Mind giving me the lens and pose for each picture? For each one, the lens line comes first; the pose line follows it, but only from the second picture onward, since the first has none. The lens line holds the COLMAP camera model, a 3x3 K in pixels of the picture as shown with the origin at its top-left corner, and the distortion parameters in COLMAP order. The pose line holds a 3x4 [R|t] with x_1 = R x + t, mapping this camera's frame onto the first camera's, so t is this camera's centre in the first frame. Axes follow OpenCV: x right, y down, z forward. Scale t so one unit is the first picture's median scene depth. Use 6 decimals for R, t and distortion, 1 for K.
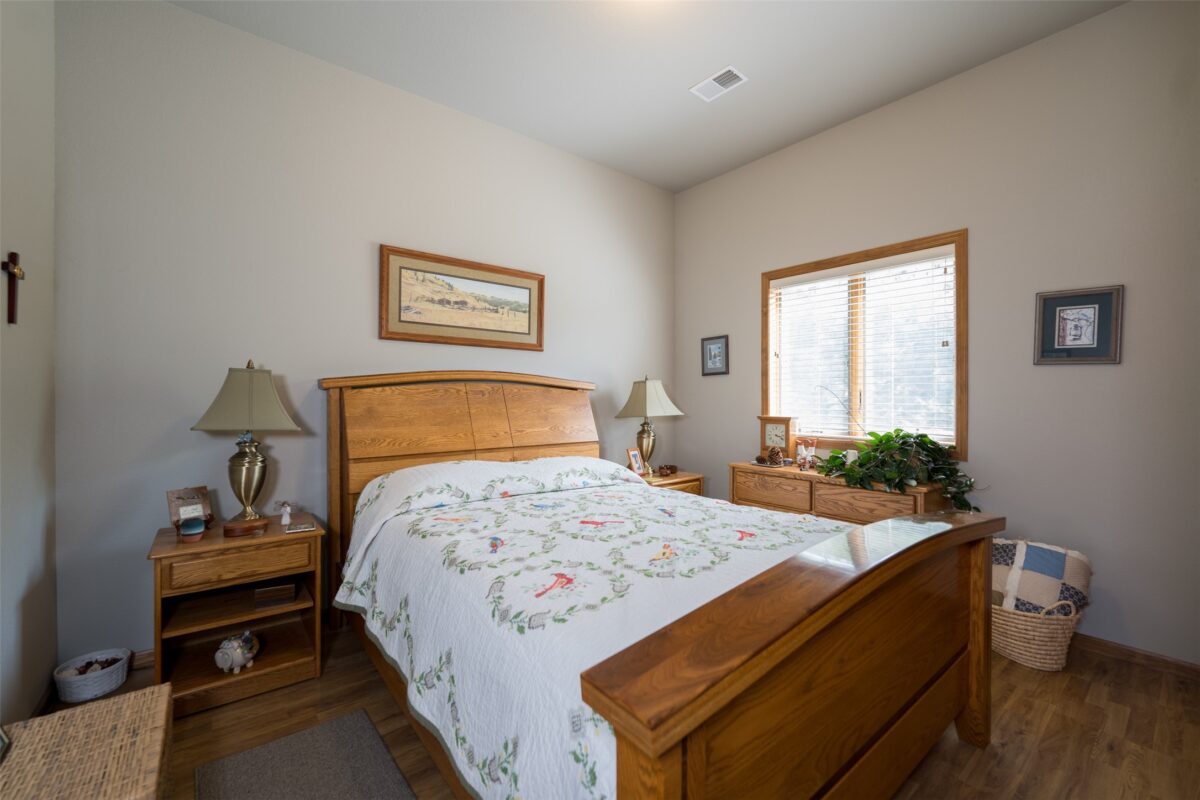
lens RADIAL K [[489.7, 0, 598.8], [0, 489.7, 399.1], [0, 0, 1]] dist [-0.004821, -0.003918]
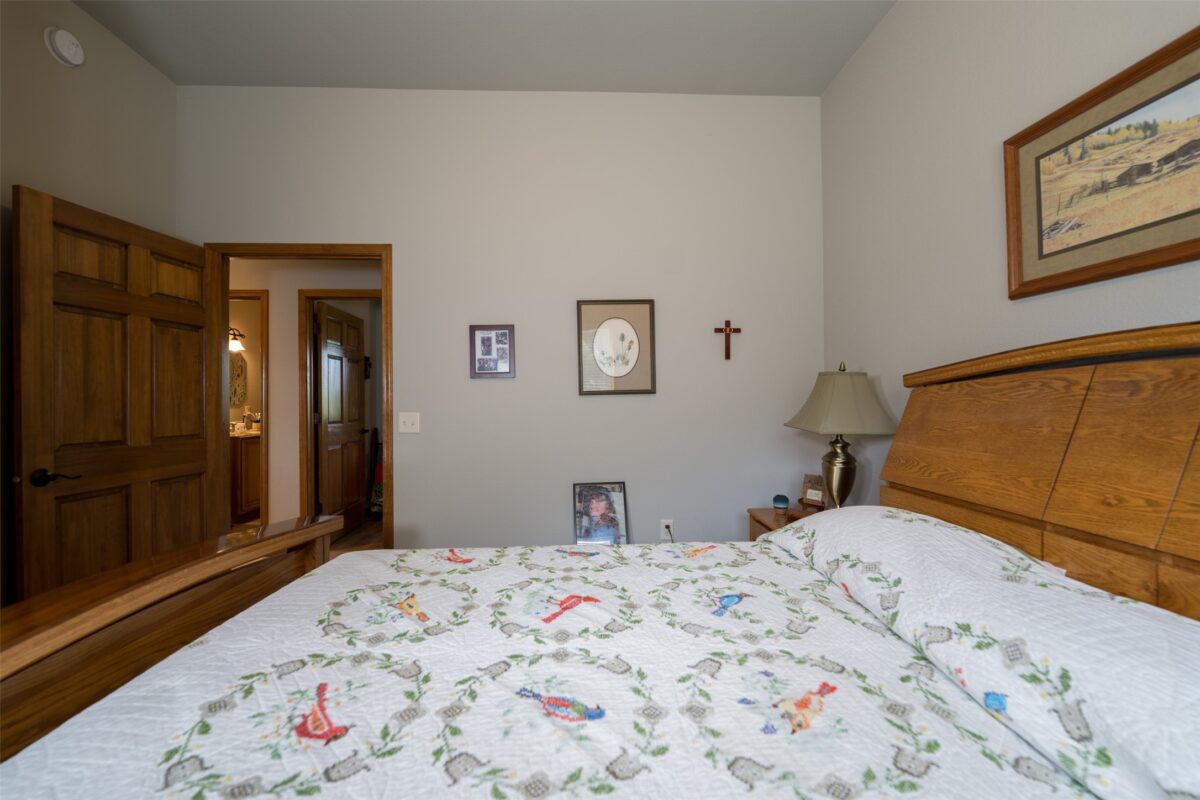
lens RADIAL K [[489.7, 0, 598.8], [0, 489.7, 399.1], [0, 0, 1]] dist [-0.004821, -0.003918]
pose [[-0.584293, 0.006955, -0.811513, 0.325116], [0.007240, 0.999968, 0.003357, -0.008083], [0.811511, -0.003914, -0.584325, 0.940899]]
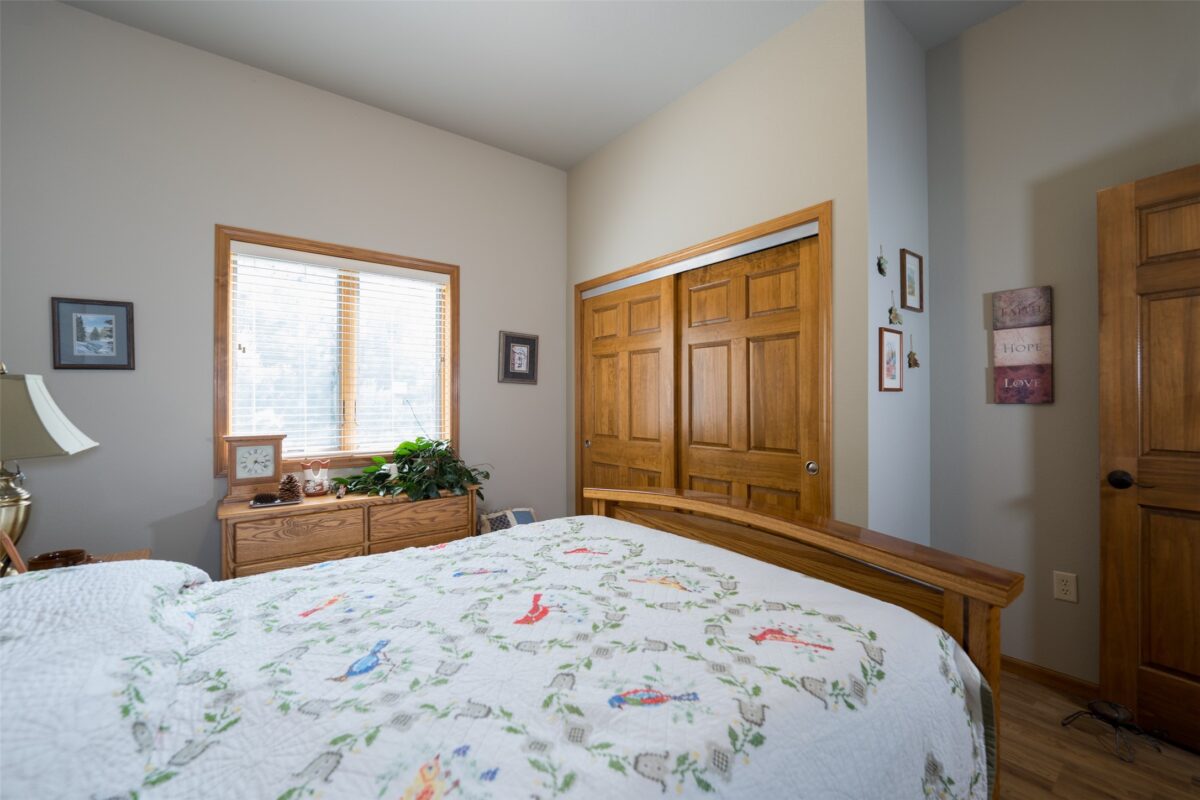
lens RADIAL K [[489.7, 0, 598.8], [0, 489.7, 399.1], [0, 0, 1]] dist [-0.004821, -0.003918]
pose [[0.016133, 0.003228, 0.999865, -0.432268], [0.007702, 0.999965, -0.003352, -0.013828], [-0.999840, 0.007755, 0.016108, 0.610594]]
